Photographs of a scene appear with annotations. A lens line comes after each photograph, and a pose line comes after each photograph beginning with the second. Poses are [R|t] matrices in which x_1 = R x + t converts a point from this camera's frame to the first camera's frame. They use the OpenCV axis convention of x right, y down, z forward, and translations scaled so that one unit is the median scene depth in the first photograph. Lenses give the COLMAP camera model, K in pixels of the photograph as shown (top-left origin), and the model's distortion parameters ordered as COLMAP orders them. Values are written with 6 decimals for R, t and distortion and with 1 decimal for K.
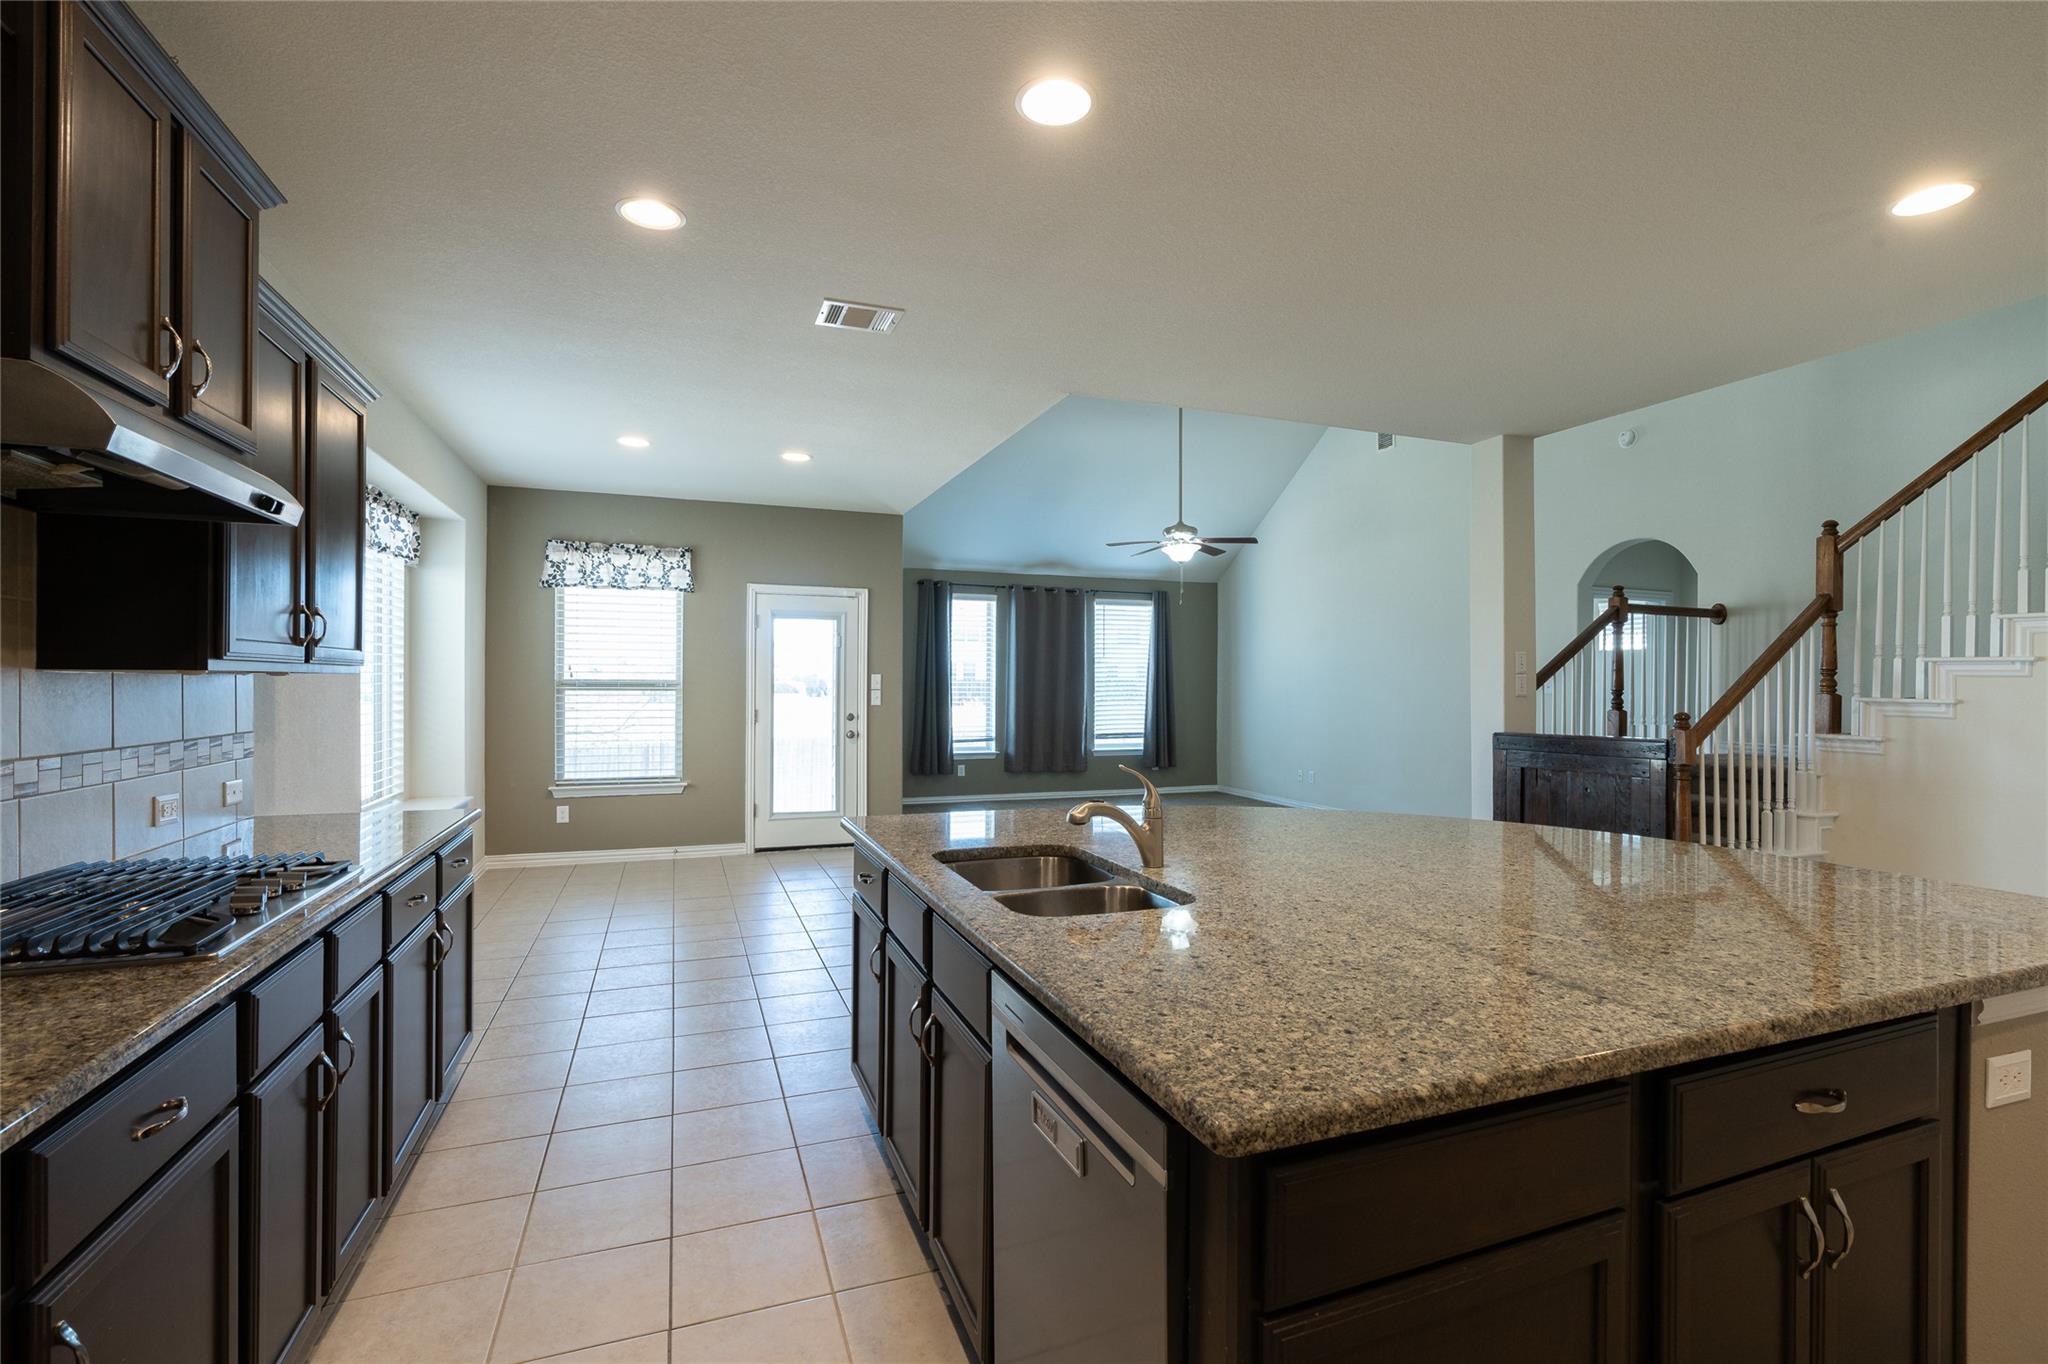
lens RADIAL K [[919.8, 0, 1024.0], [0, 919.8, 682.0], [0, 0, 1]] dist [-0.004594, 0.000196]
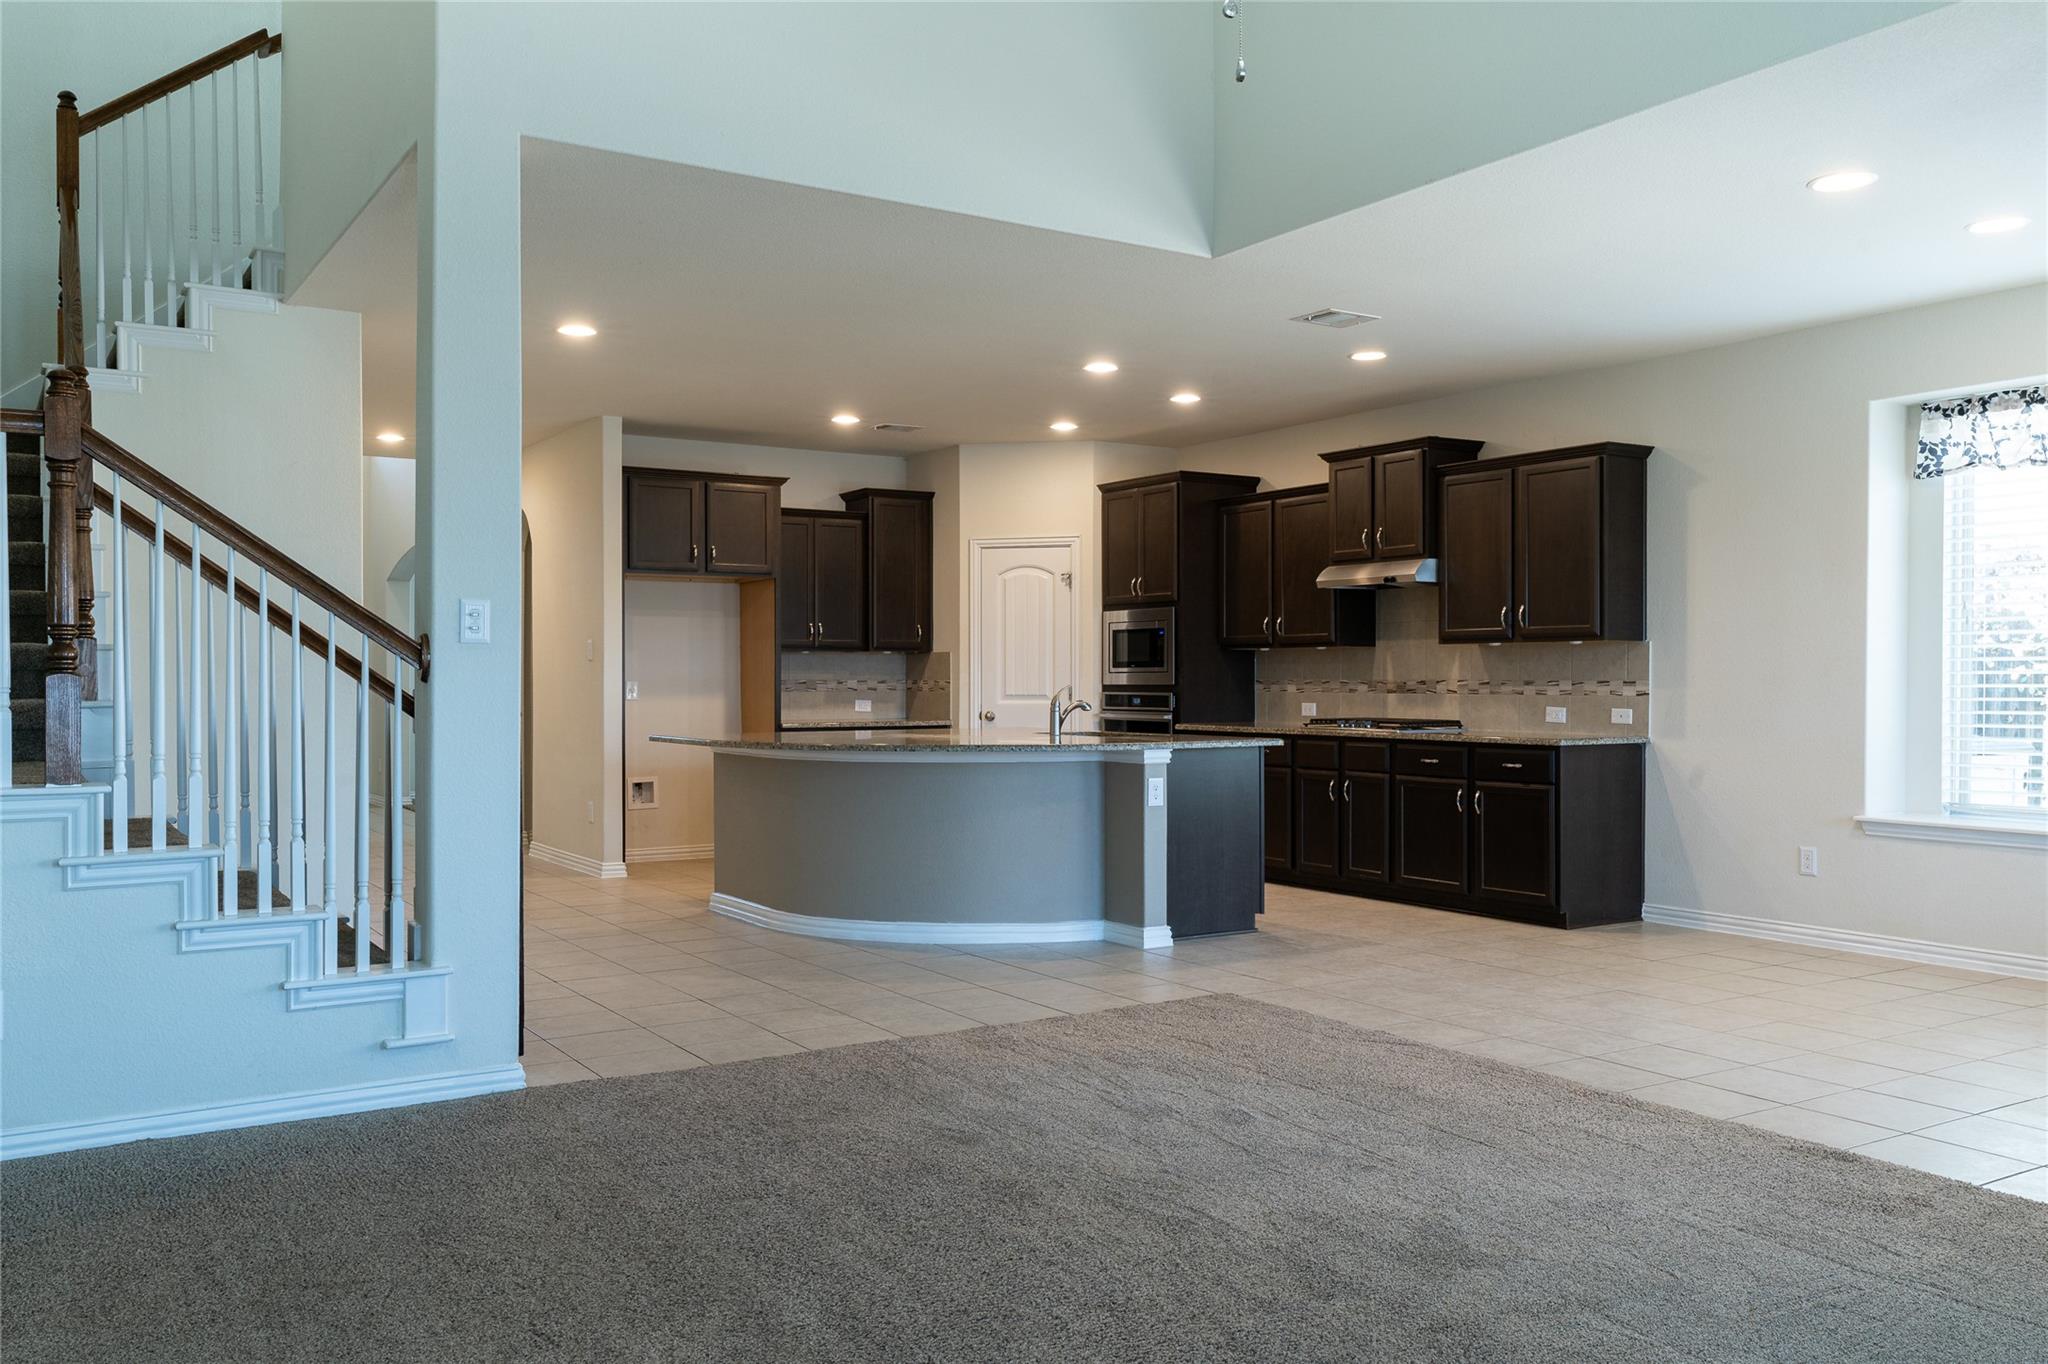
lens RADIAL K [[1636.5, 0, 1017.7], [0, 1636.5, 681.7], [0, 0, 1]] dist [0.008357, -0.001512]
pose [[-0.978542, -0.005274, -0.205982, 0.268795], [-0.005458, 0.999985, 0.000327, 0.022383], [0.205977, 0.001445, -0.978556, 1.260006]]
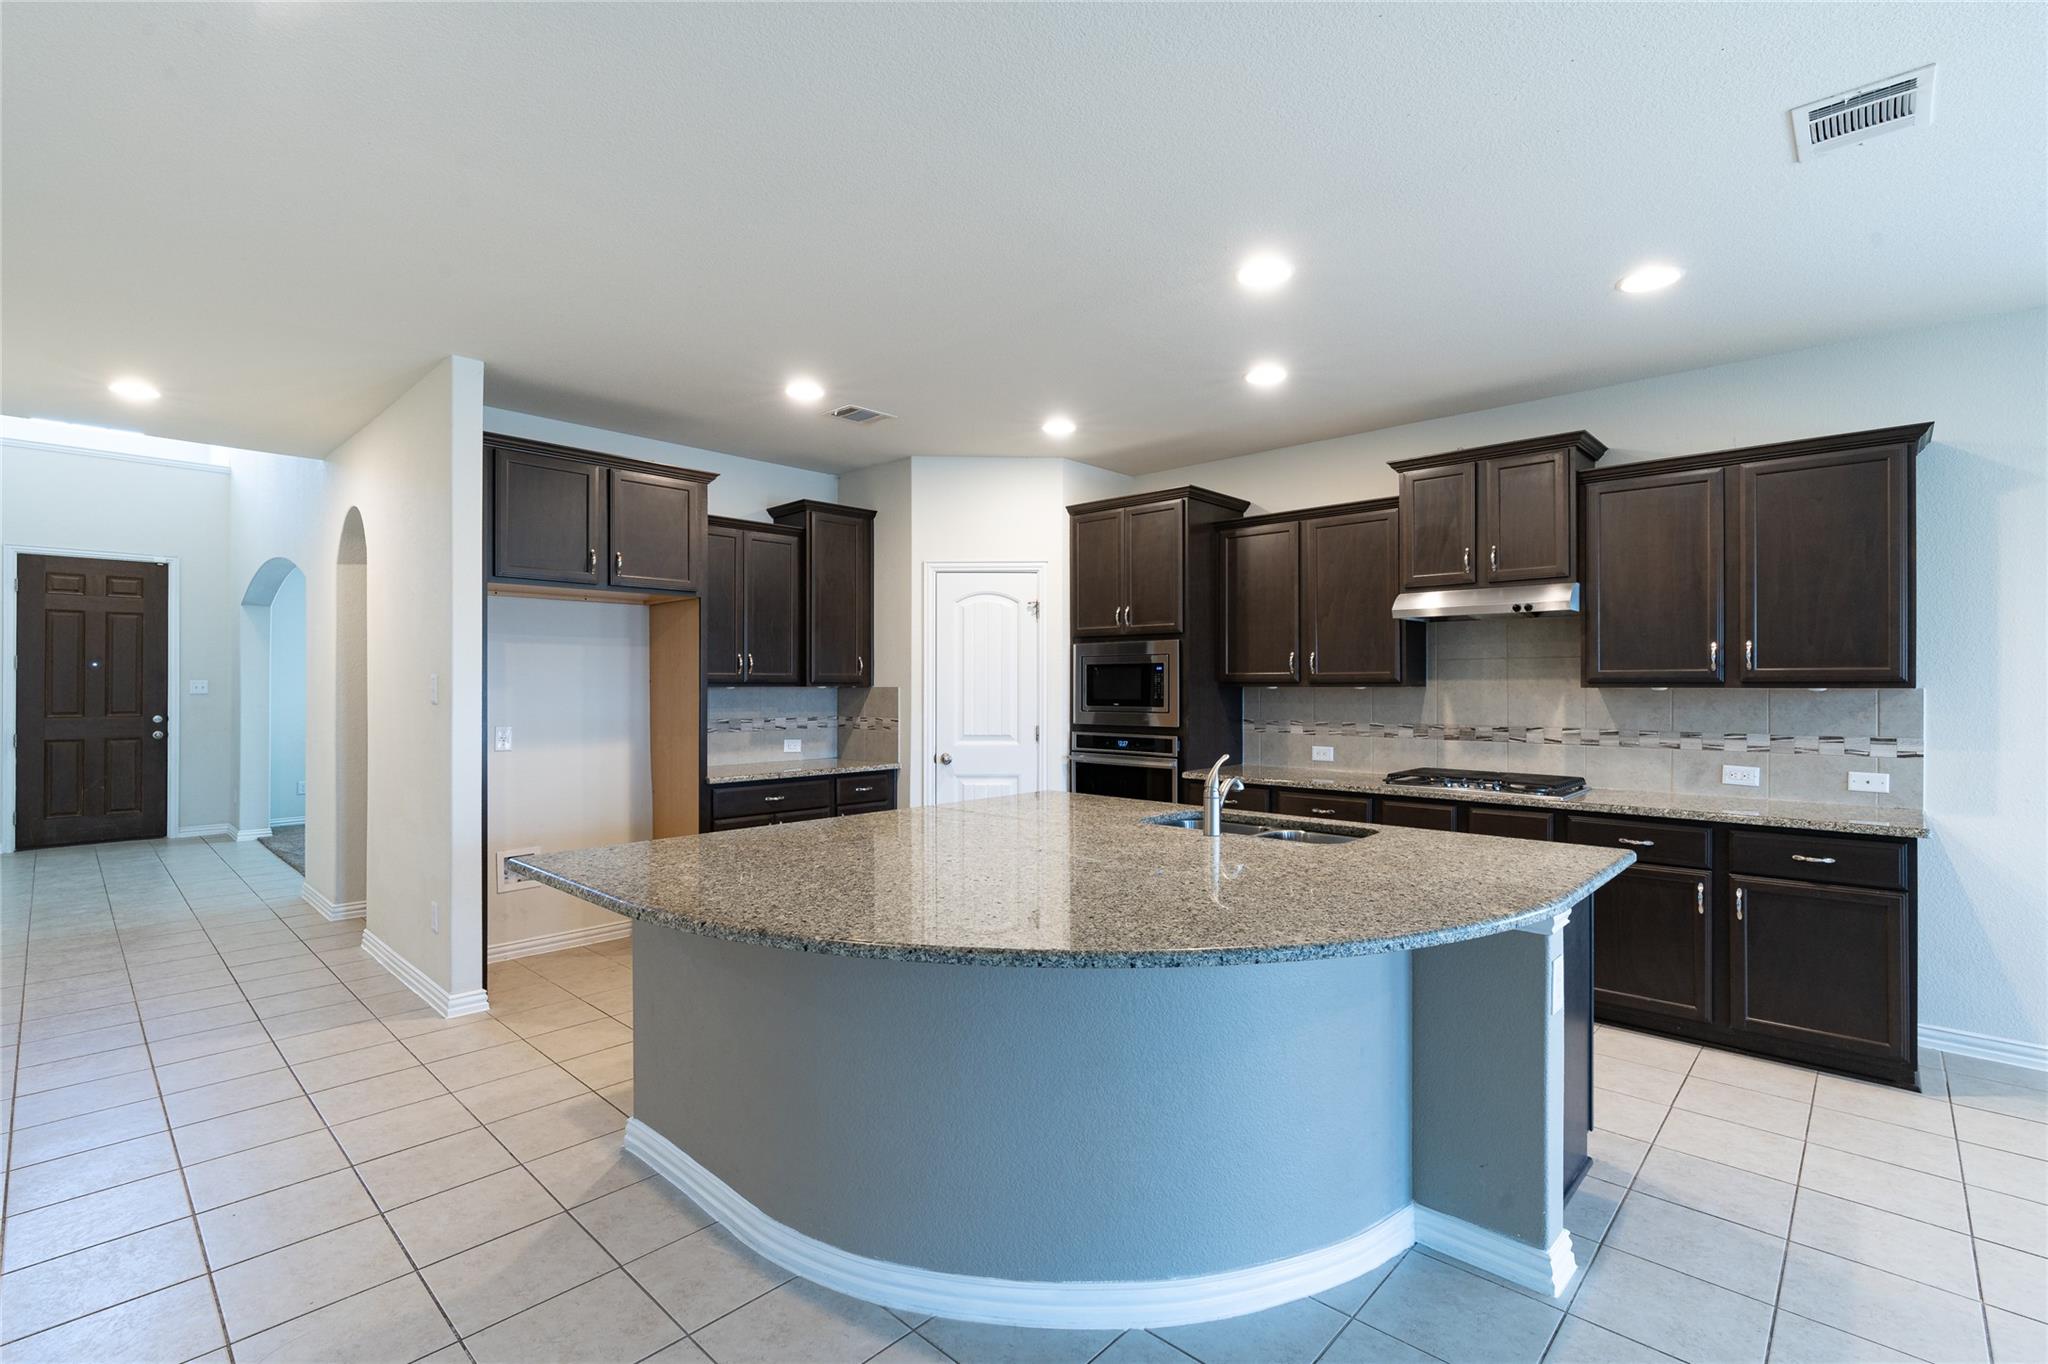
lens RADIAL K [[919.8, 0, 1024.0], [0, 919.8, 682.0], [0, 0, 1]] dist [-0.004594, 0.000196]
pose [[-0.896119, -0.007343, -0.443754, 0.264764], [-0.005180, 0.999968, -0.006085, -0.002029], [0.443784, -0.003154, -0.896128, 0.568047]]
